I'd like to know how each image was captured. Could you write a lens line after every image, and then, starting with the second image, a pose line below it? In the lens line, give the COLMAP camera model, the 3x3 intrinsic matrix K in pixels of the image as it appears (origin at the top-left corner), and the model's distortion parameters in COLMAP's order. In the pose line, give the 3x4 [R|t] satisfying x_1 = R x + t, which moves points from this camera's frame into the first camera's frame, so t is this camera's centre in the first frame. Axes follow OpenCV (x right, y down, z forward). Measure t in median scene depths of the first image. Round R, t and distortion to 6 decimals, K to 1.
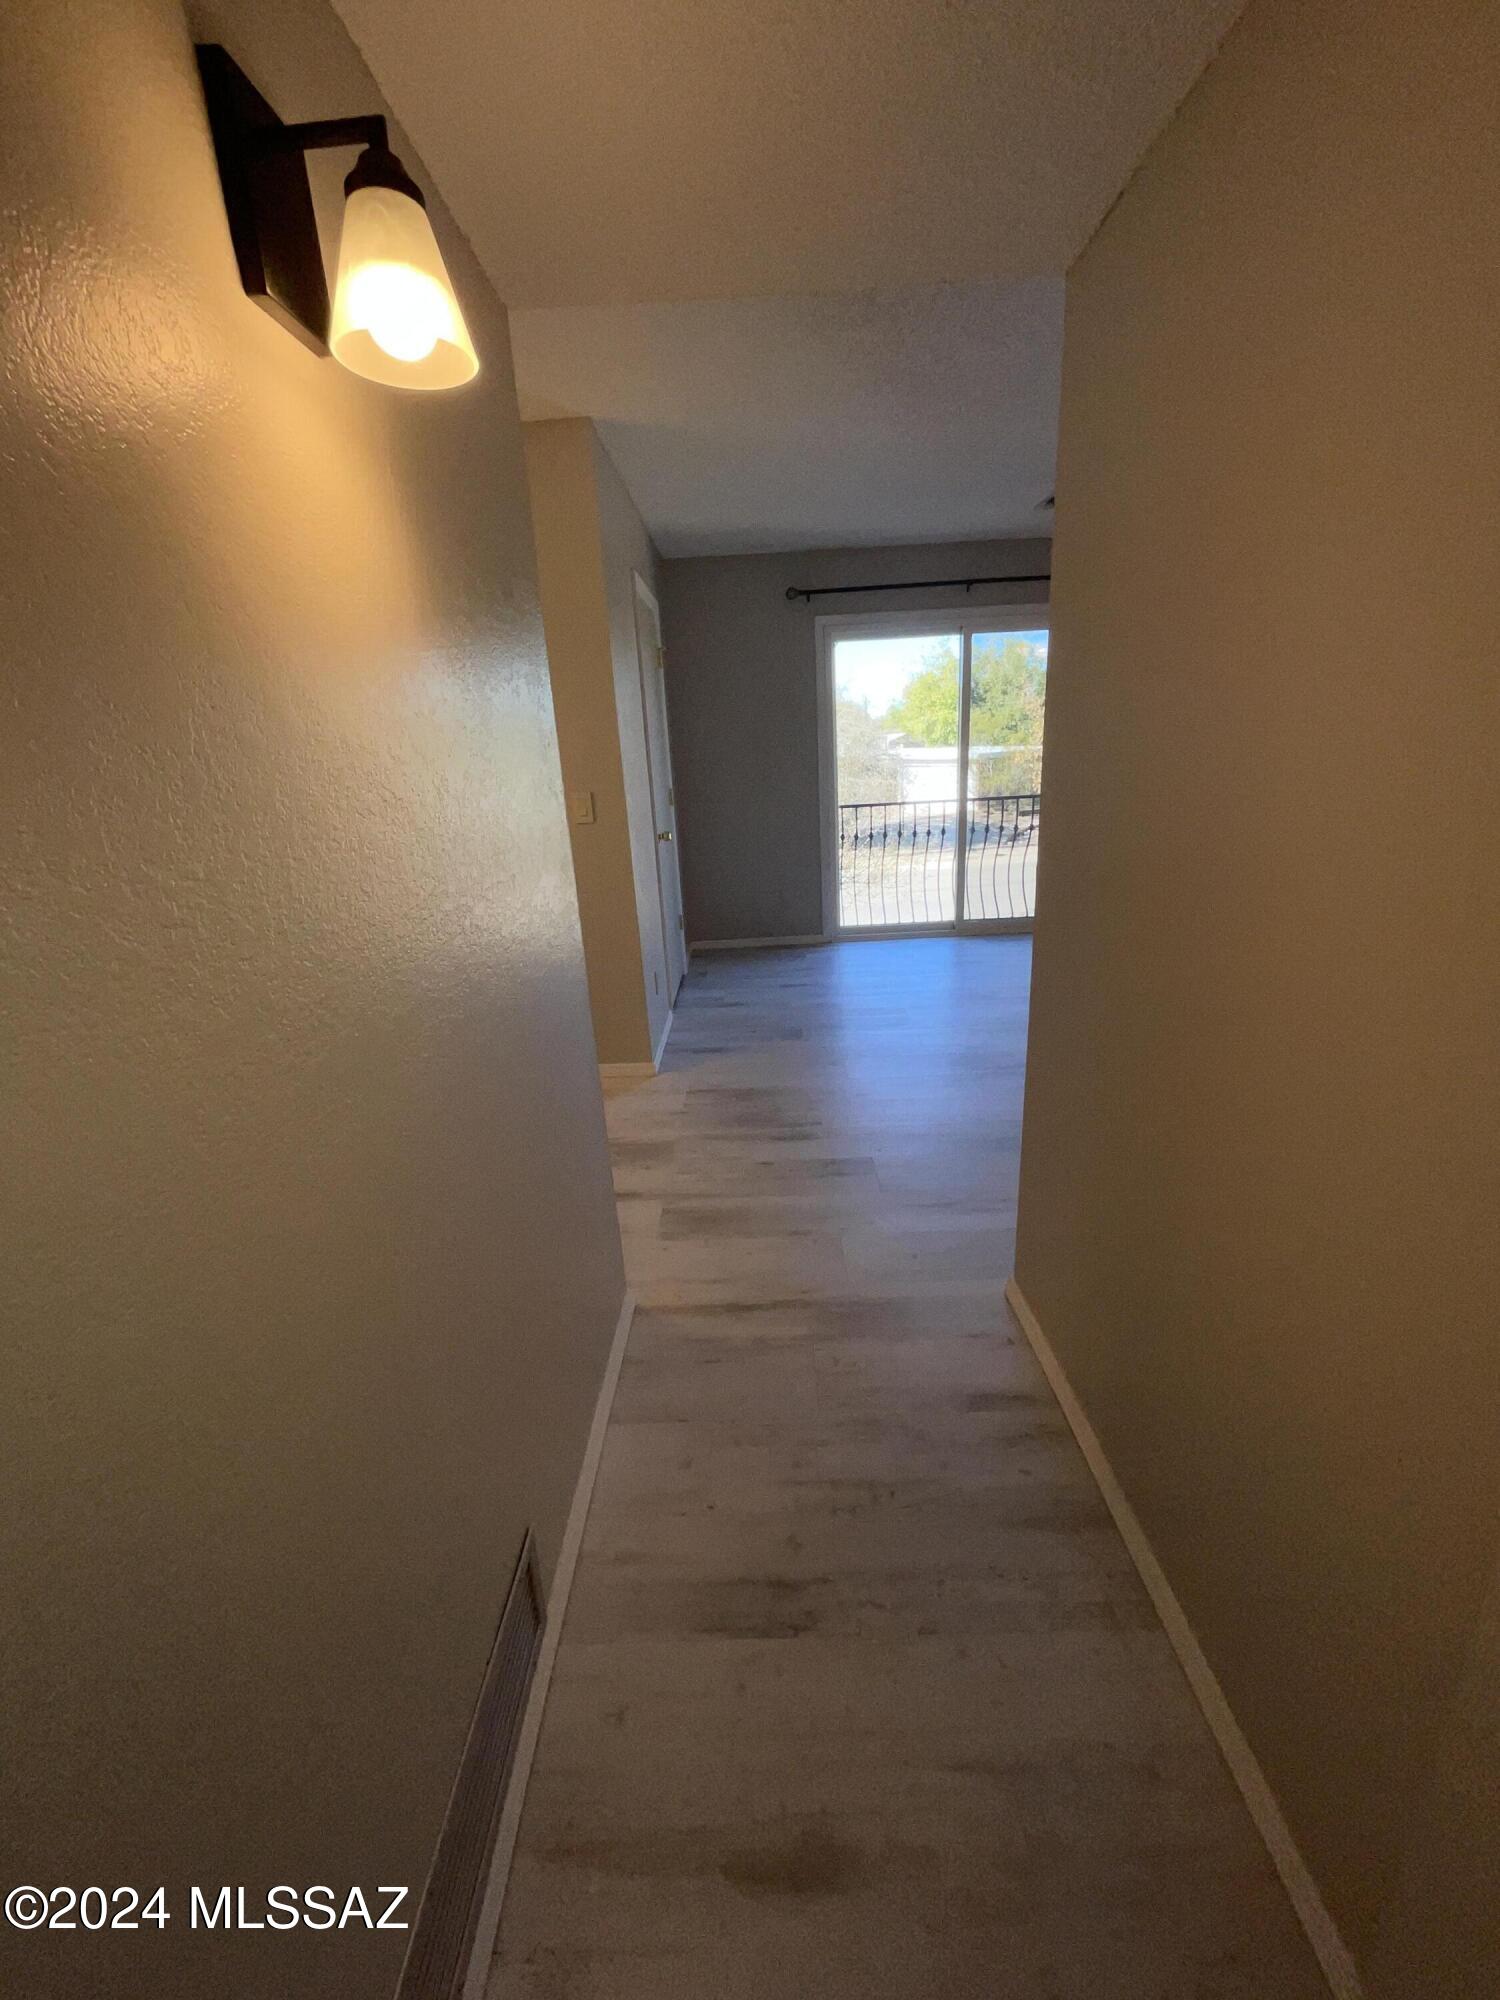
lens RADIAL K [[823.7, 0, 750.0], [0, 823.7, 1000.0], [0, 0, 1]] dist [0.000267, -0.000222]
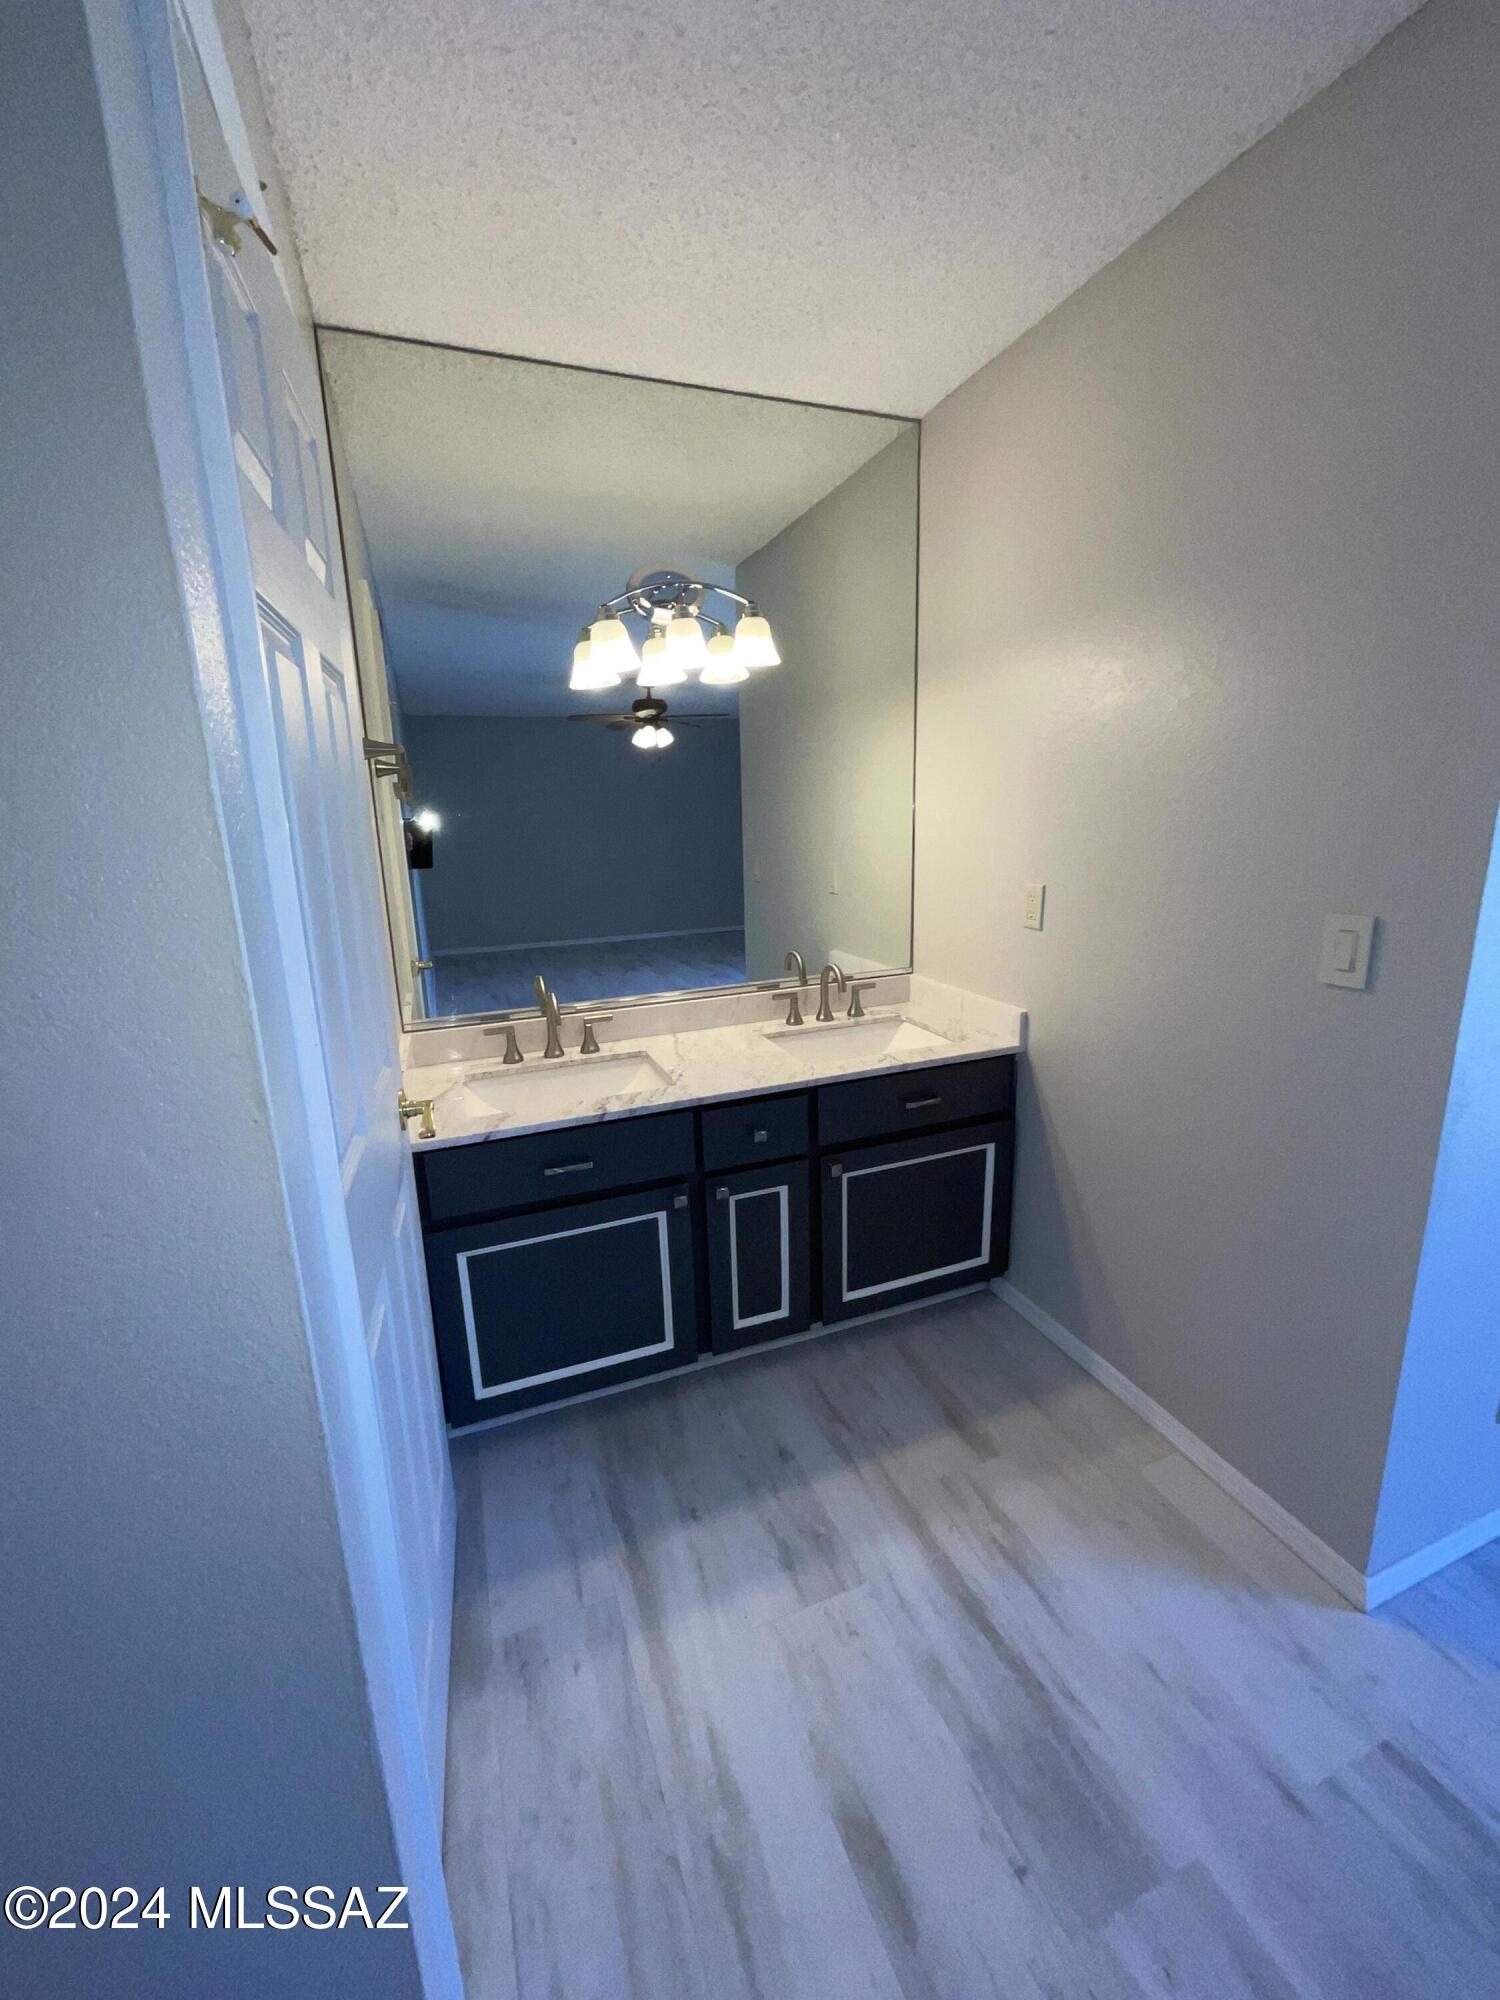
lens RADIAL K [[802.9, 0, 750.0], [0, 802.9, 1000.0], [0, 0, 1]] dist [-0.000906, -0.000184]
pose [[0.384145, 0.251909, -0.888243, 0.051944], [-0.289678, 0.946364, 0.143113, -0.178608], [0.876652, 0.202328, 0.436513, 0.550412]]
